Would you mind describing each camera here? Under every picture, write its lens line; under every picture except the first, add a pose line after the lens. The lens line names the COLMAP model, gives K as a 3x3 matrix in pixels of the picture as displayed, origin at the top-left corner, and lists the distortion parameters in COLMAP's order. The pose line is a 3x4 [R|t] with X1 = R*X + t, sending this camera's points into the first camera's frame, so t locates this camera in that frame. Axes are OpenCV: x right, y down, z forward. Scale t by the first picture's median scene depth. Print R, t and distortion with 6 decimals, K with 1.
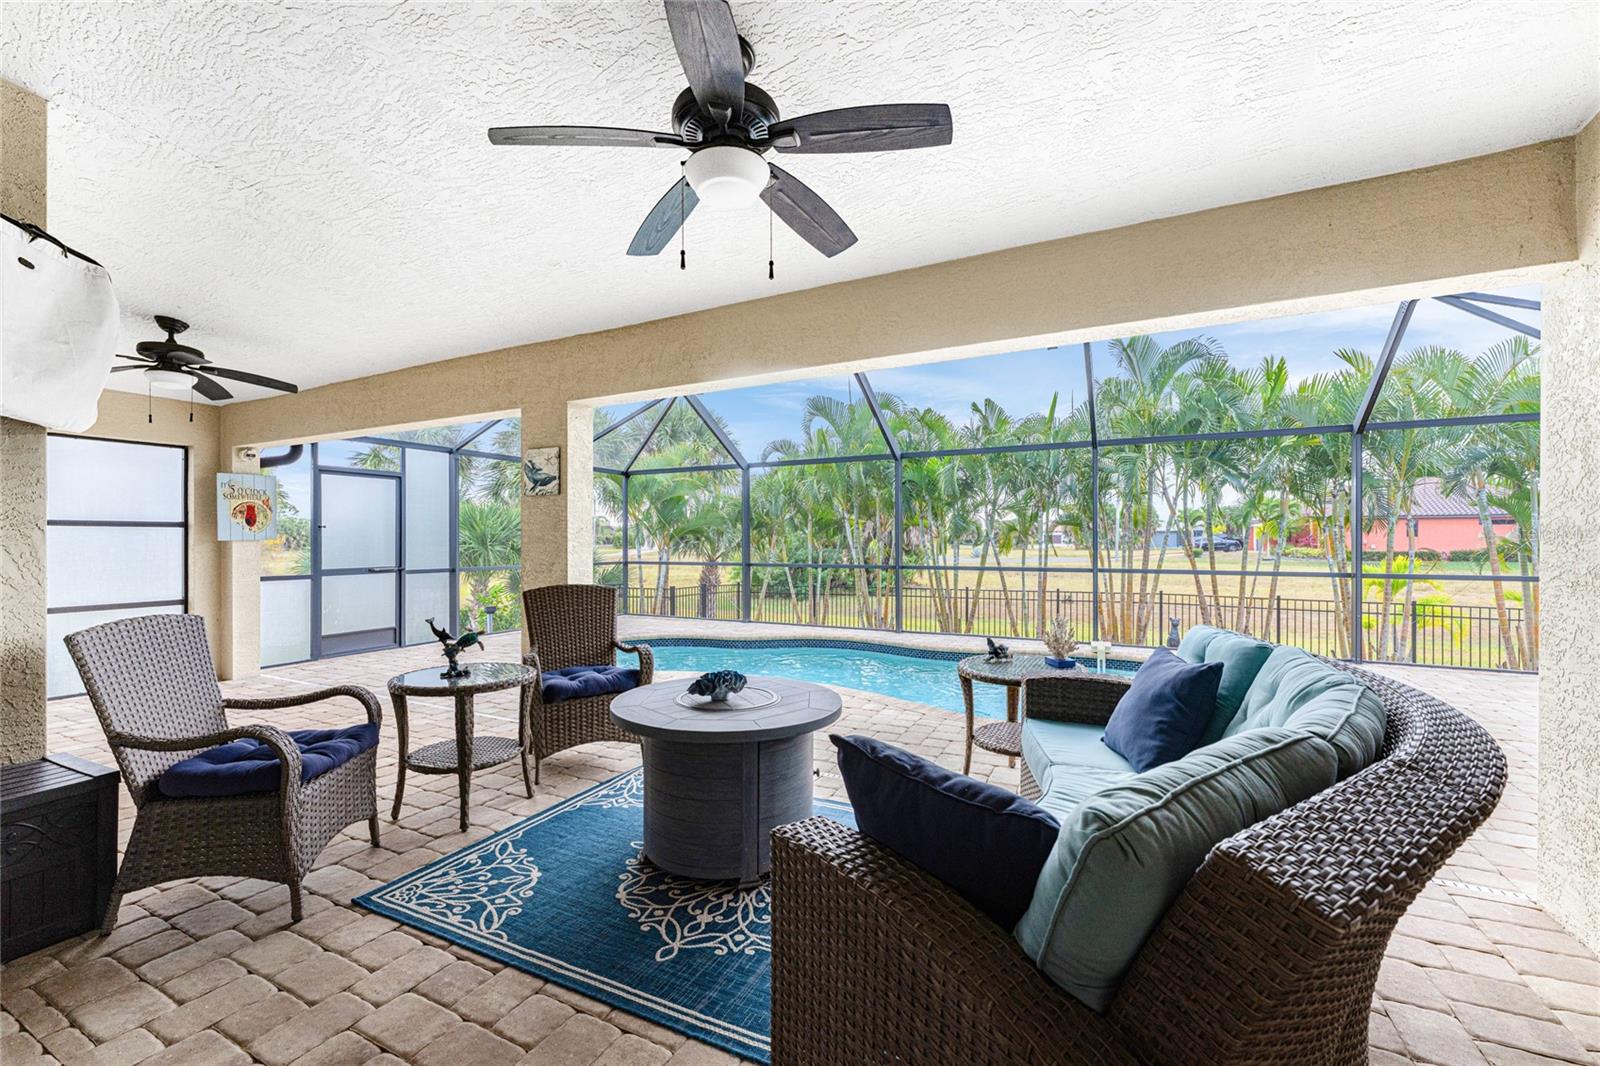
lens RADIAL K [[664.3, 0, 795.0], [0, 664.3, 536.8], [0, 0, 1]] dist [-0.000736, -0.000079]
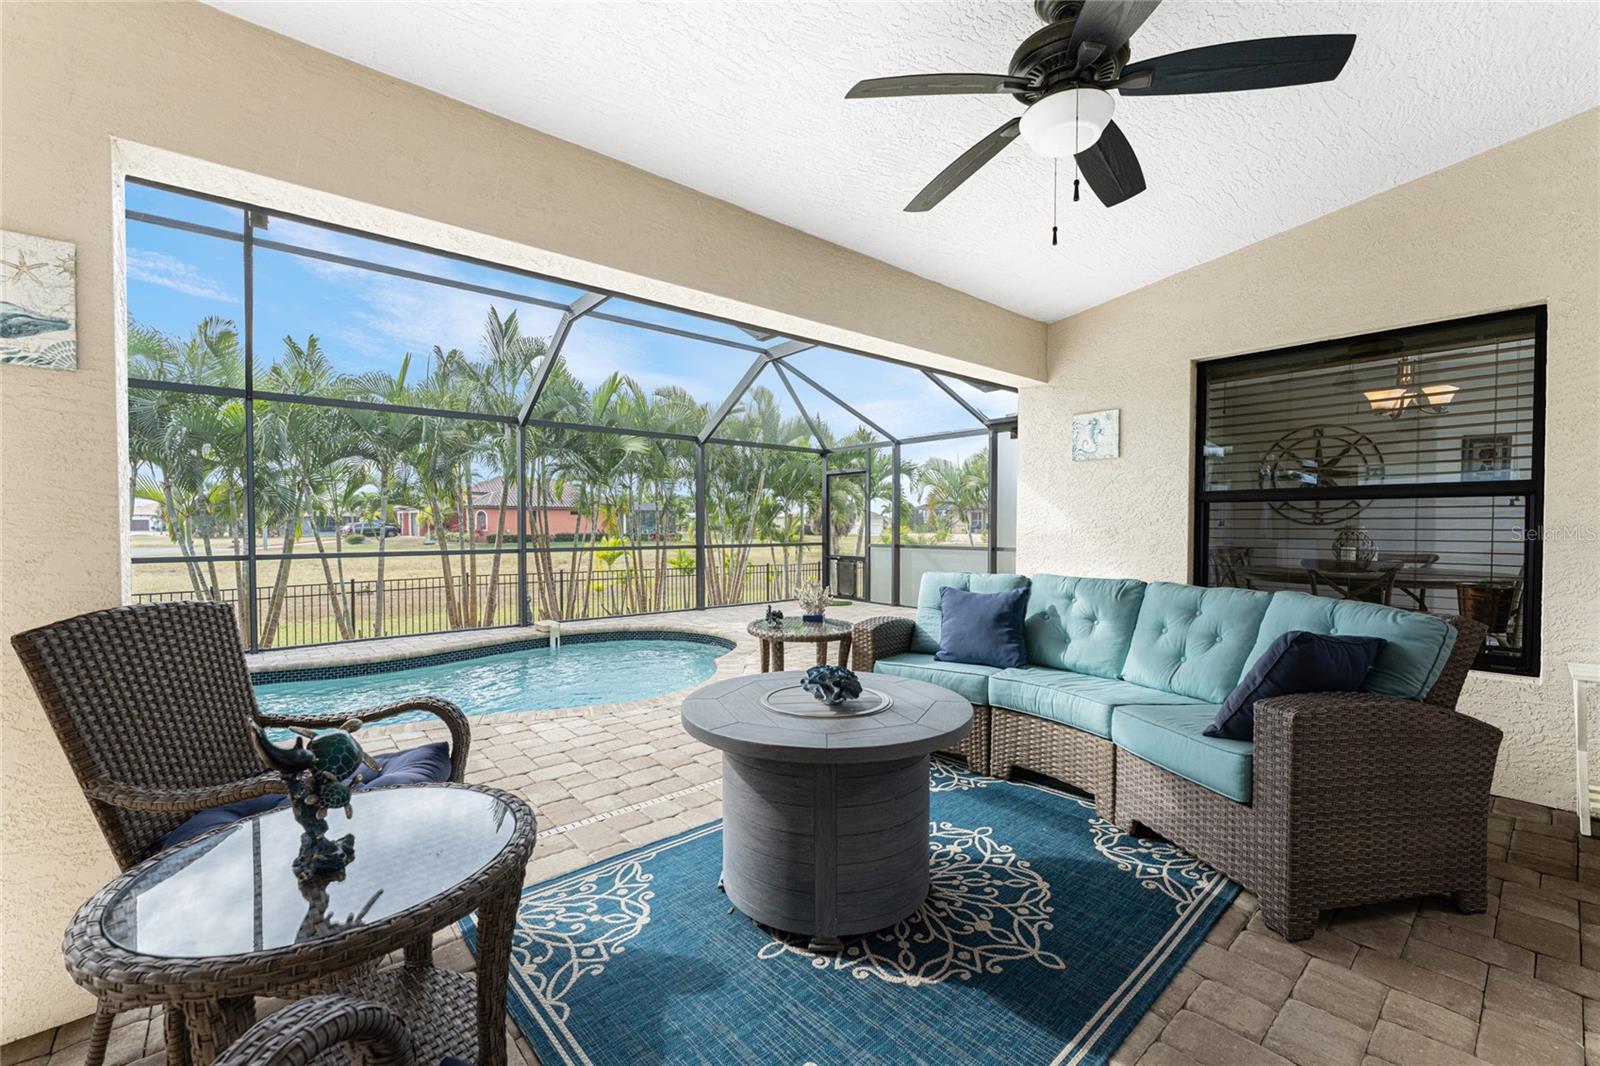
lens RADIAL K [[662.6, 0, 796.0], [0, 662.6, 530.7], [0, 0, 1]] dist [0.000233, -0.000096]
pose [[0.374823, -0.005612, 0.927080, -0.515191], [-0.004067, 0.999962, 0.007697, 0.021139], [-0.927088, -0.006655, 0.374786, 0.445895]]
